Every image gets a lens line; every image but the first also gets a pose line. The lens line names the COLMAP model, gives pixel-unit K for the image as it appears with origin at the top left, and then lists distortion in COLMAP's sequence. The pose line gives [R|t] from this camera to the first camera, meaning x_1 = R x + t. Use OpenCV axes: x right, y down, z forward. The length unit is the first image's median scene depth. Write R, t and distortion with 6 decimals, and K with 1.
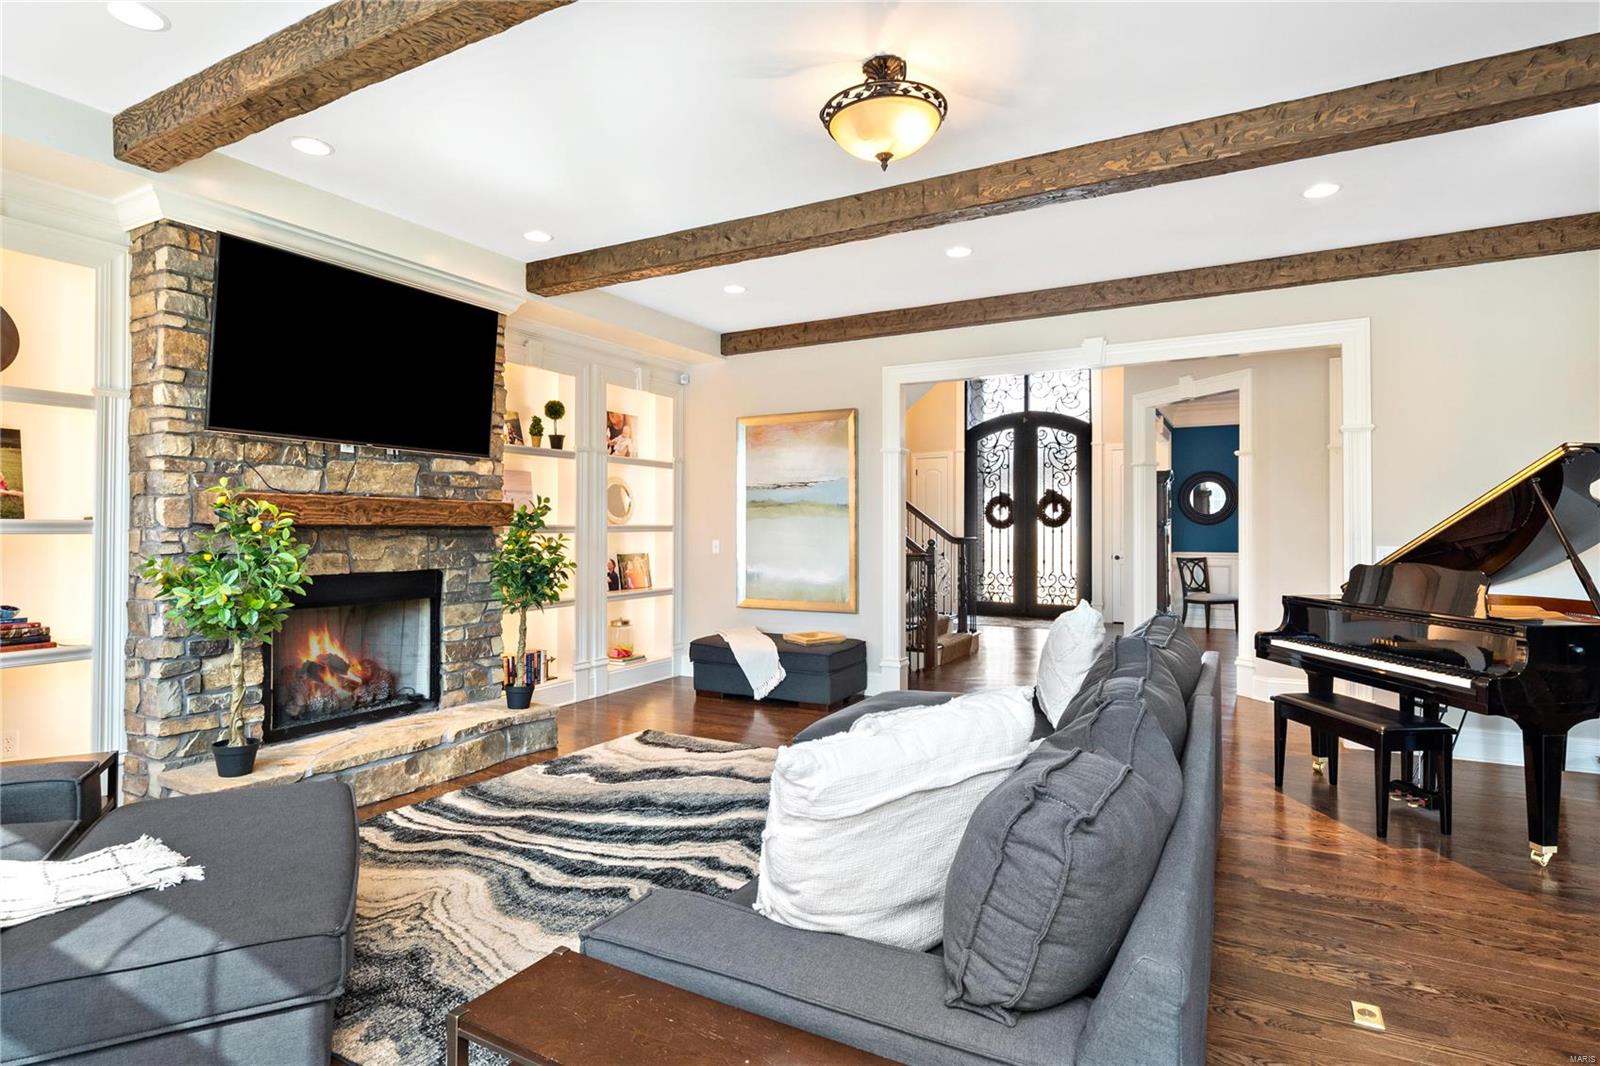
lens RADIAL K [[830.5, 0, 790.8], [0, 830.5, 523.2], [0, 0, 1]] dist [0.002692, -0.004993]
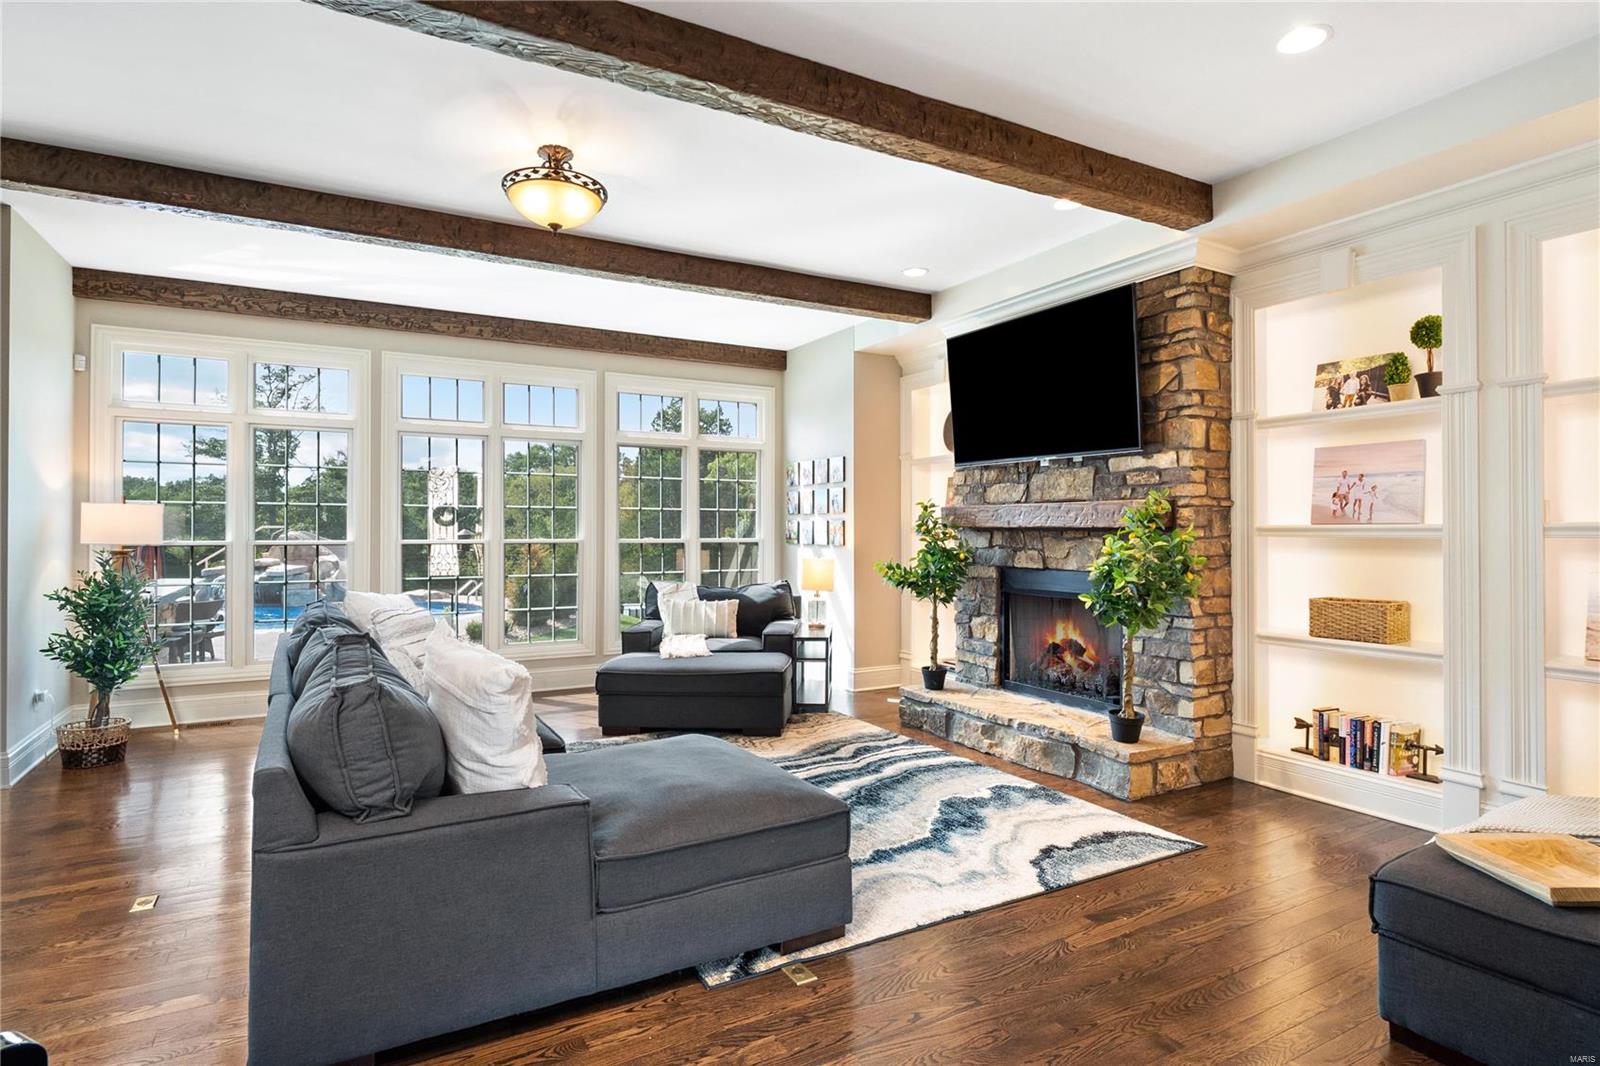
lens RADIAL K [[830.5, 0, 797.0], [0, 830.5, 526.5], [0, 0, 1]] dist [0.002692, -0.004993]
pose [[-0.518798, -0.005033, -0.854882, 0.782844], [0.004204, 0.999956, -0.008438, 0.011192], [0.854887, -0.007972, -0.518754, 1.564035]]
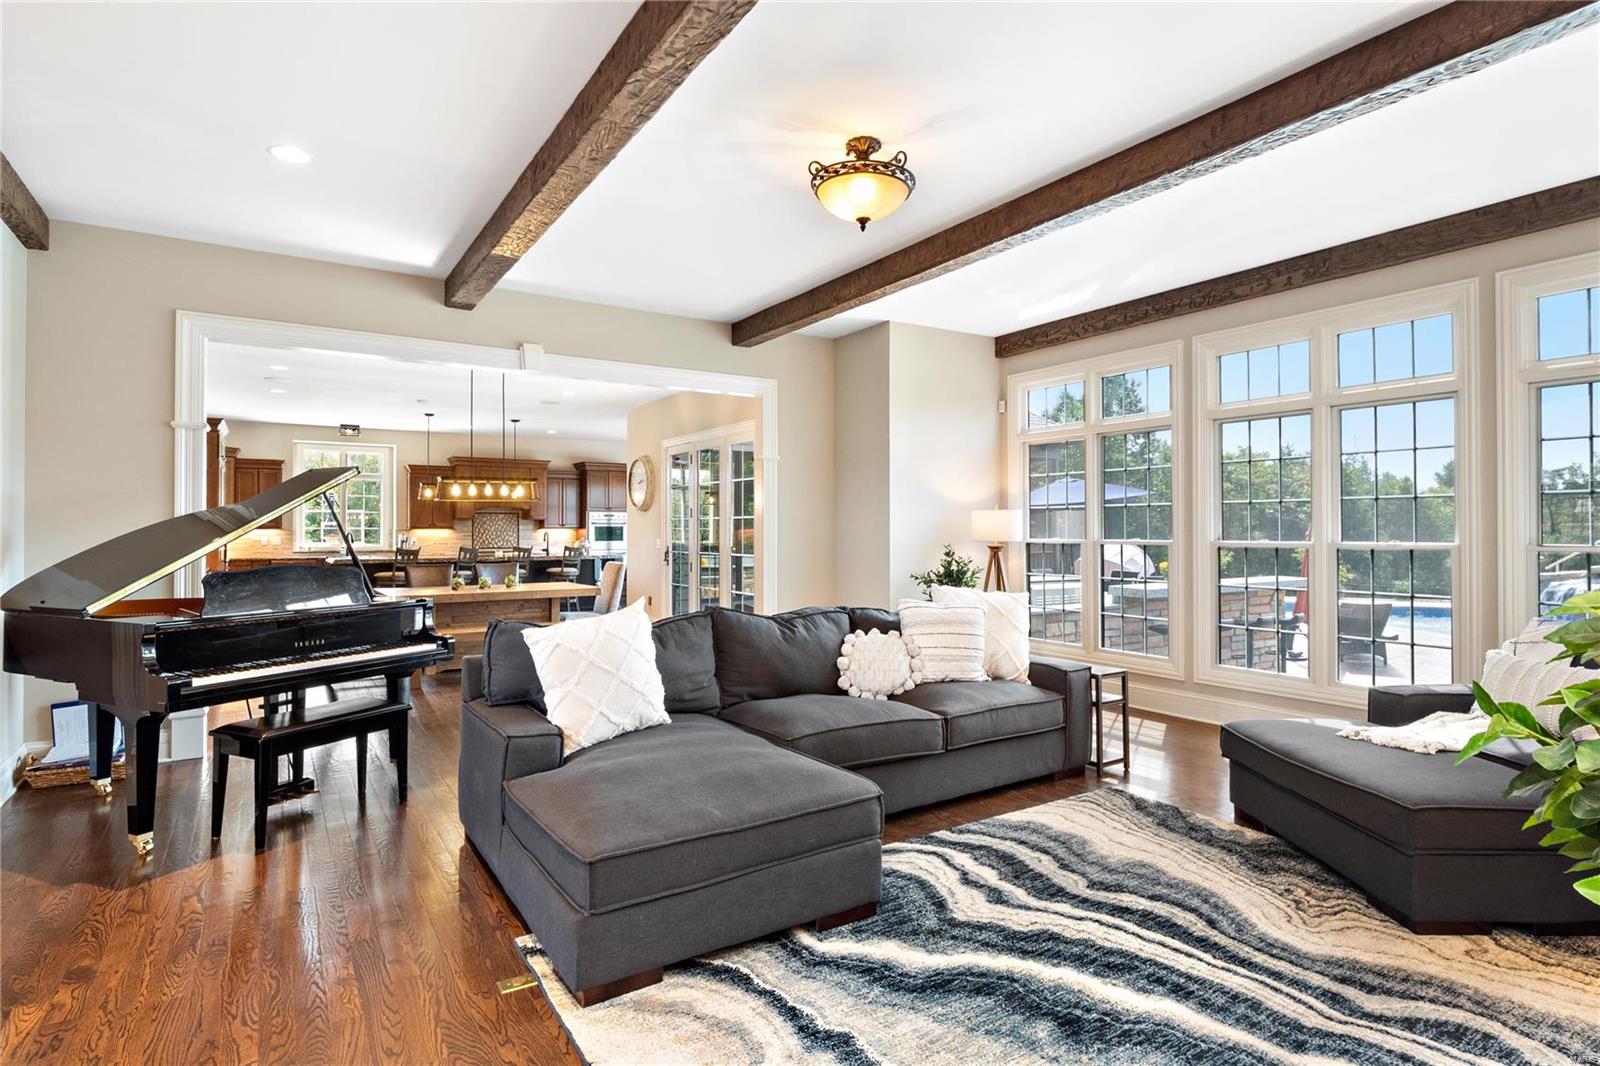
lens RADIAL K [[830.5, 0, 794.2], [0, 830.5, 532.5], [0, 0, 1]] dist [0.002692, -0.004993]
pose [[-0.883324, 0.002335, 0.468756, -0.291642], [0.001155, 0.999995, -0.002805, 0.008040], [-0.468761, -0.001936, -0.883323, 1.697923]]
